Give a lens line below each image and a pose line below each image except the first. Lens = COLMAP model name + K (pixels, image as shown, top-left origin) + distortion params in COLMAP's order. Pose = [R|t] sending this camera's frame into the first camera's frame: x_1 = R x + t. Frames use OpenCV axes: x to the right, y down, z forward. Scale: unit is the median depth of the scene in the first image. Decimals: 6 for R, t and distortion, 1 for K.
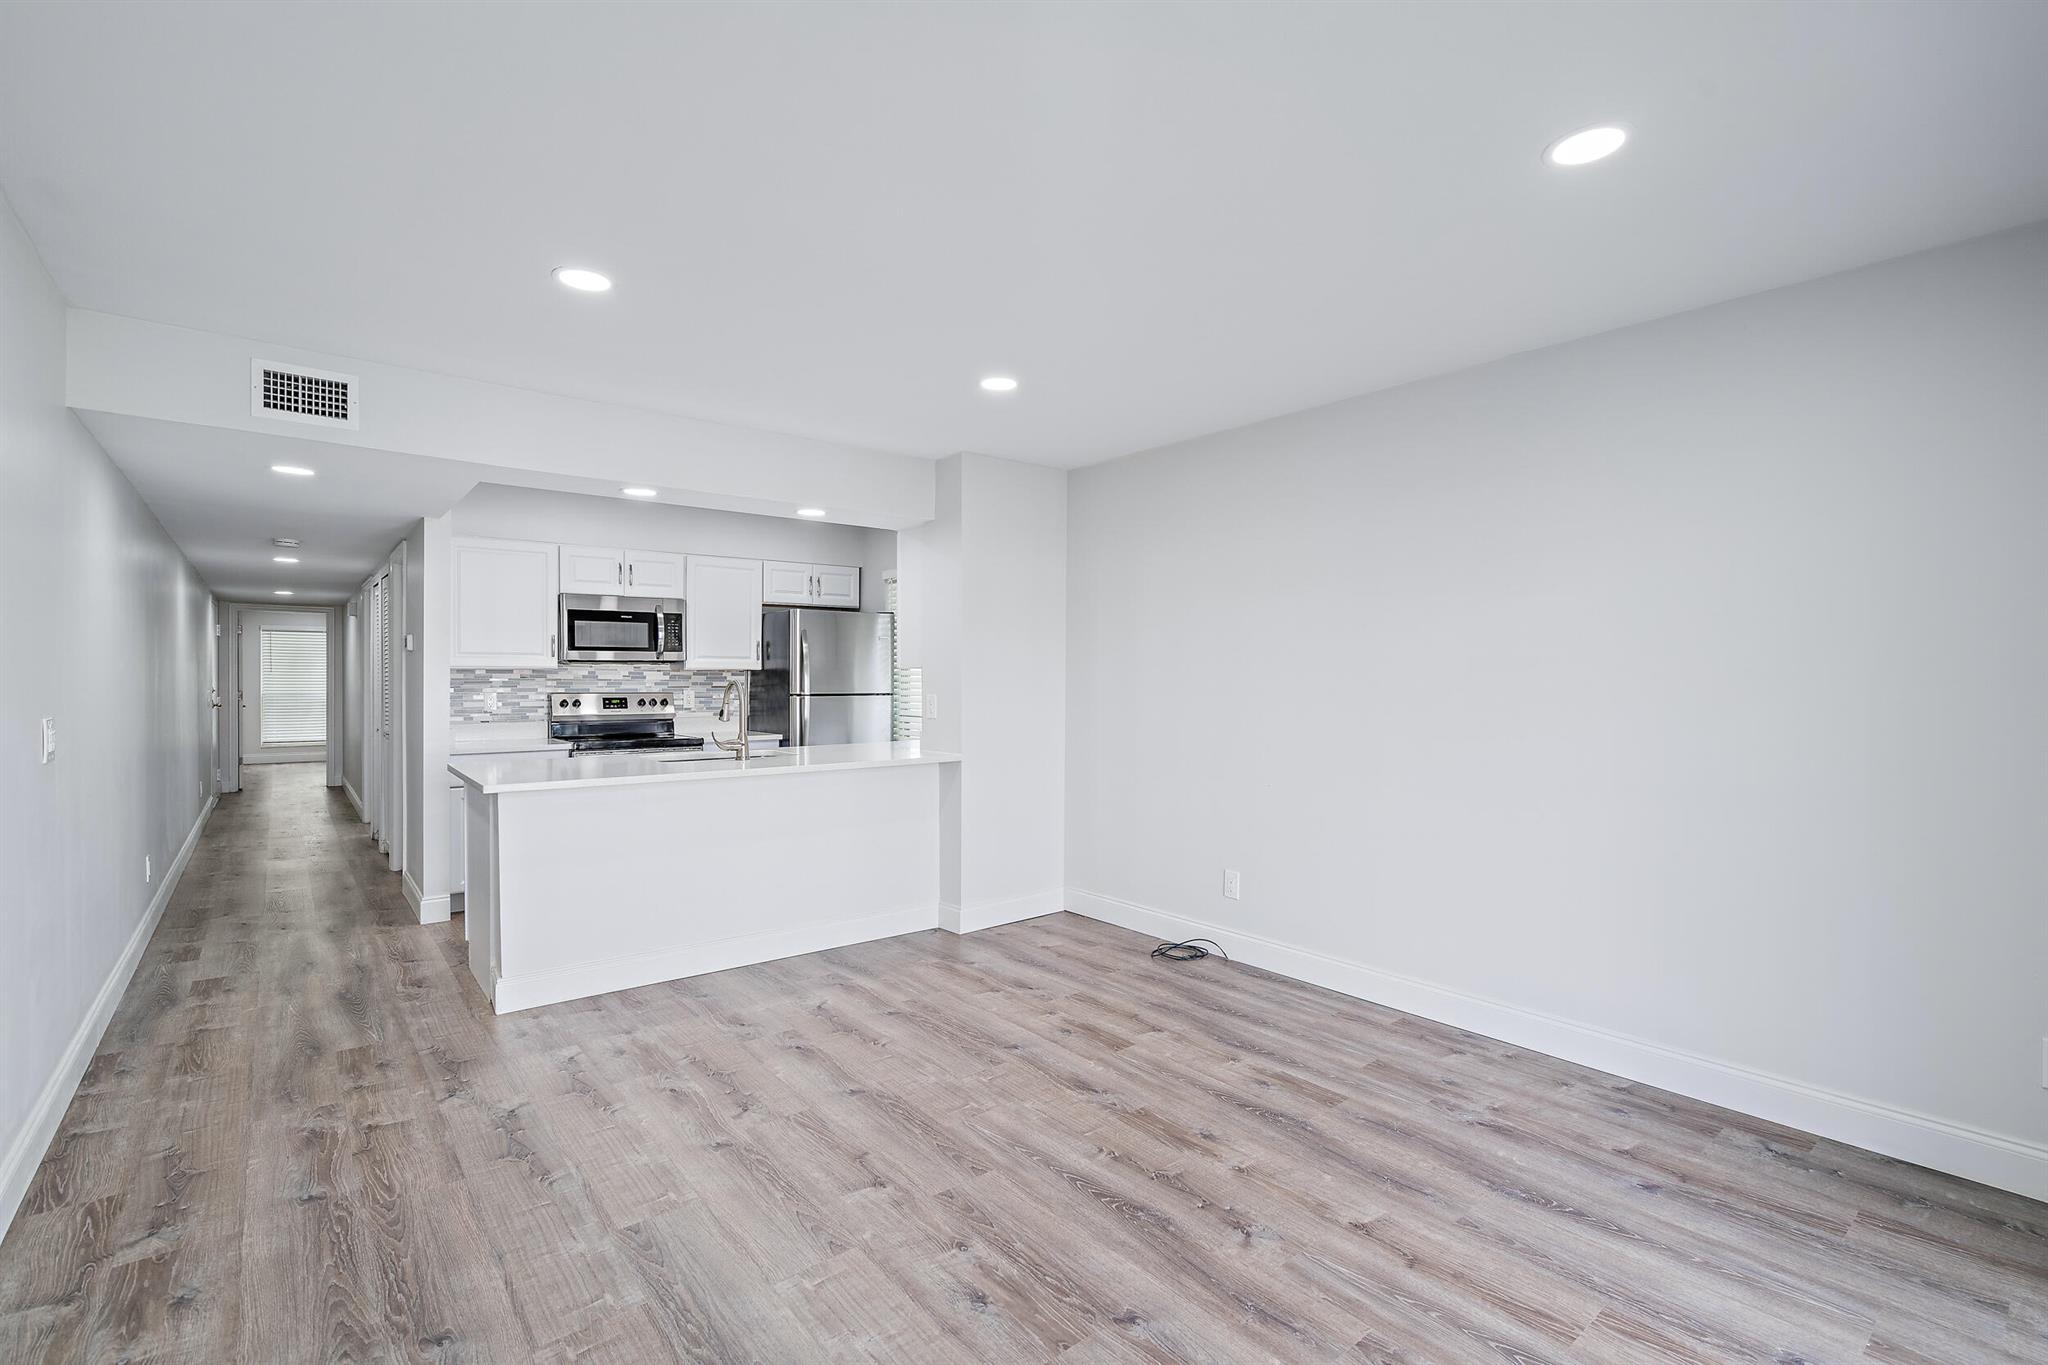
lens RADIAL K [[940.7, 0, 1024.0], [0, 940.7, 682.5], [0, 0, 1]] dist [0.011202, -0.000051]
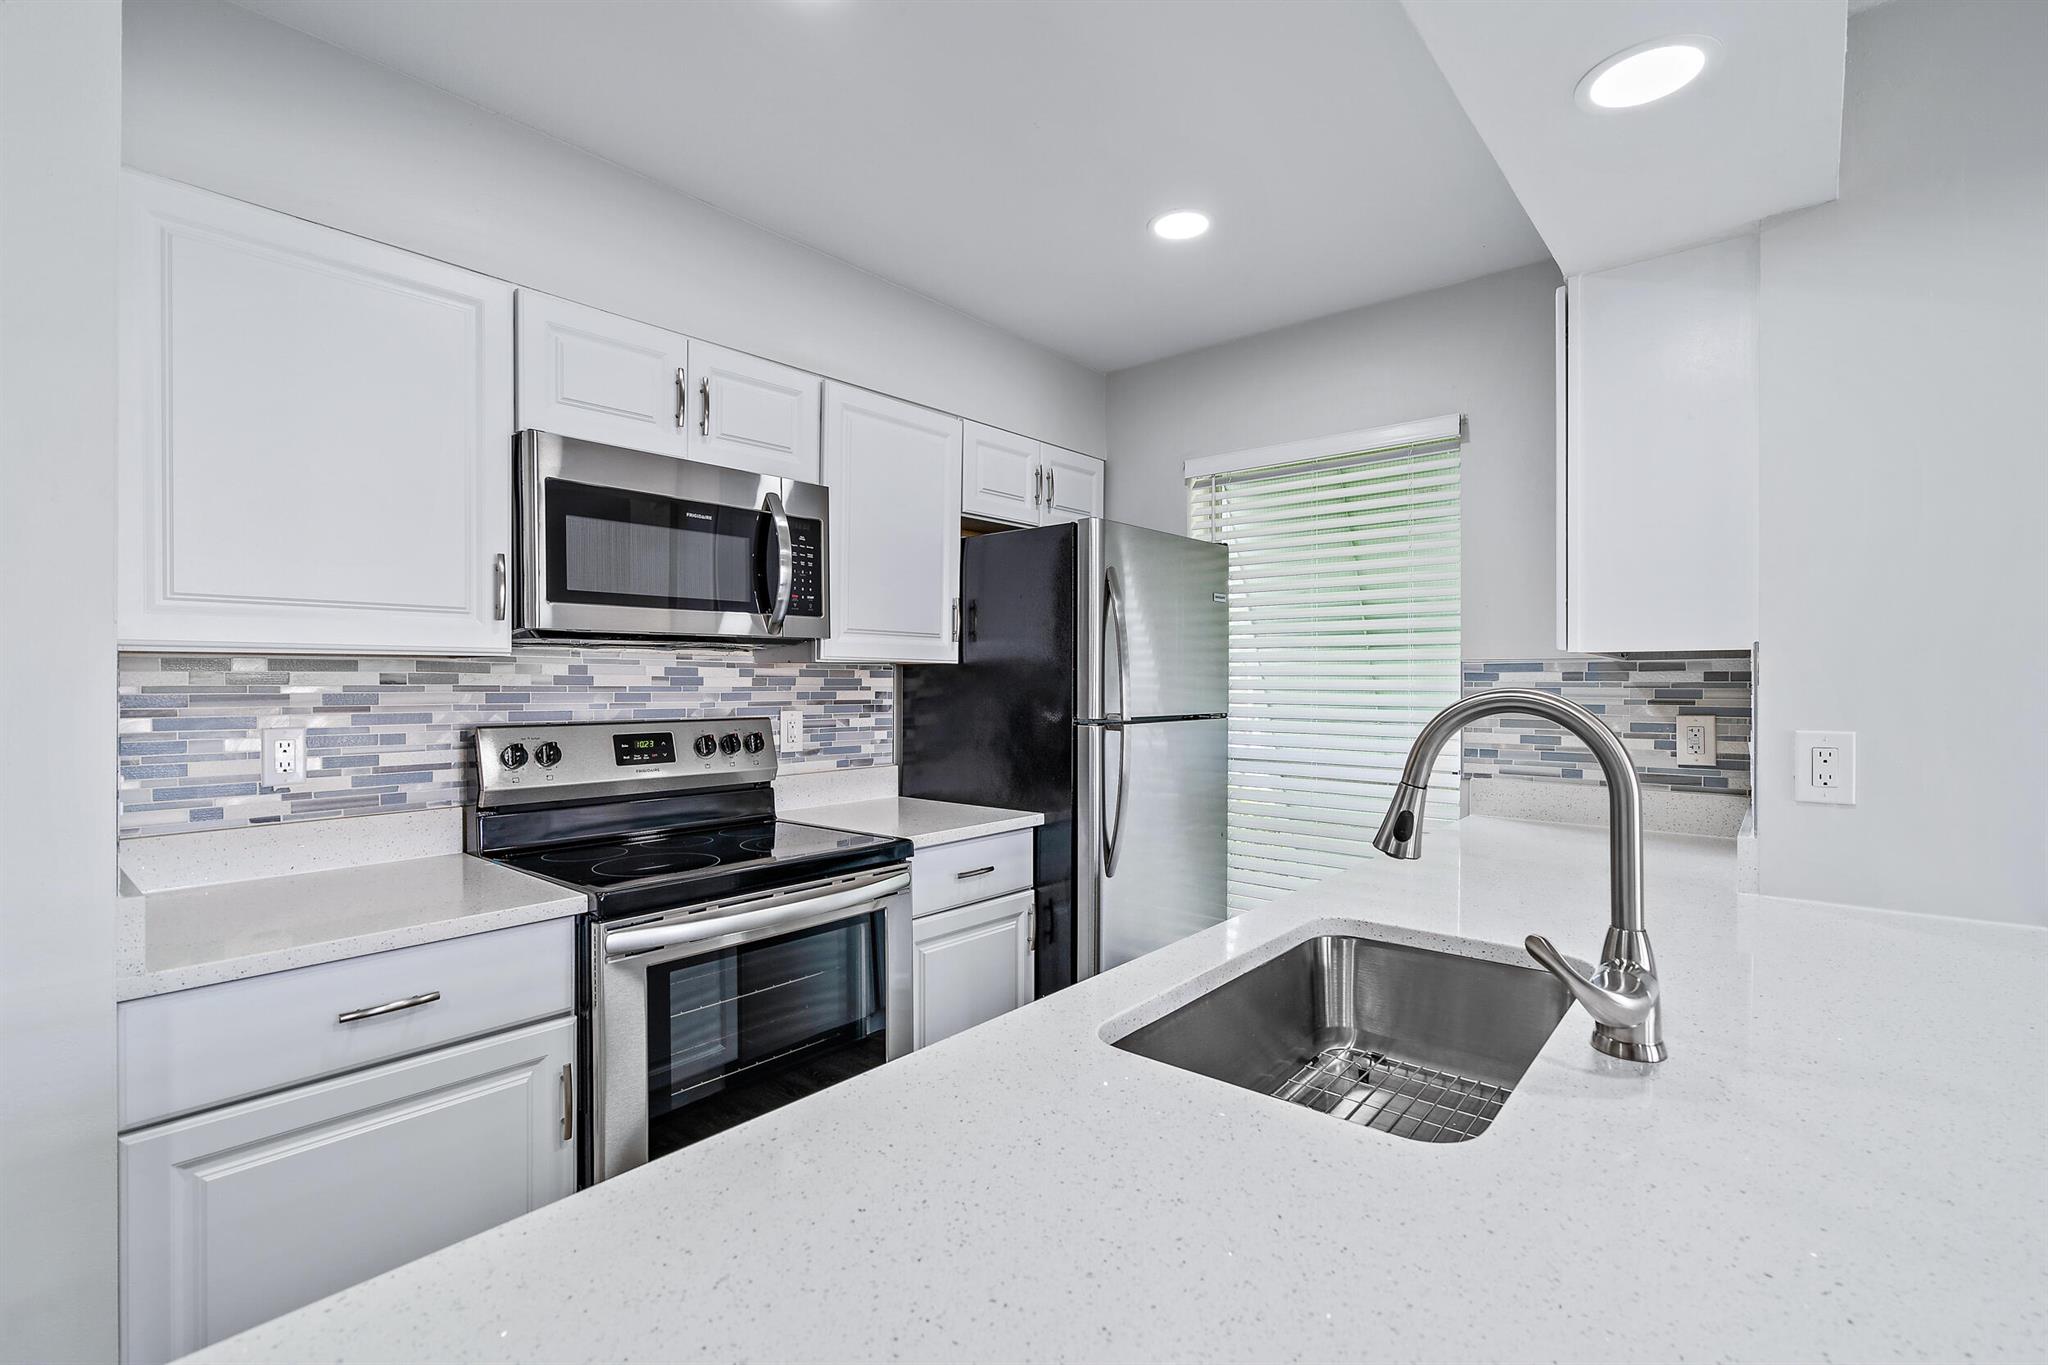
lens RADIAL K [[940.7, 0, 1024.0], [0, 940.7, 682.5], [0, 0, 1]] dist [0.011202, -0.000051]
pose [[0.977586, -0.002981, 0.210514, -0.373331], [0.003922, 0.999984, -0.004053, -0.002930], [-0.210498, 0.004788, 0.977582, 0.609085]]
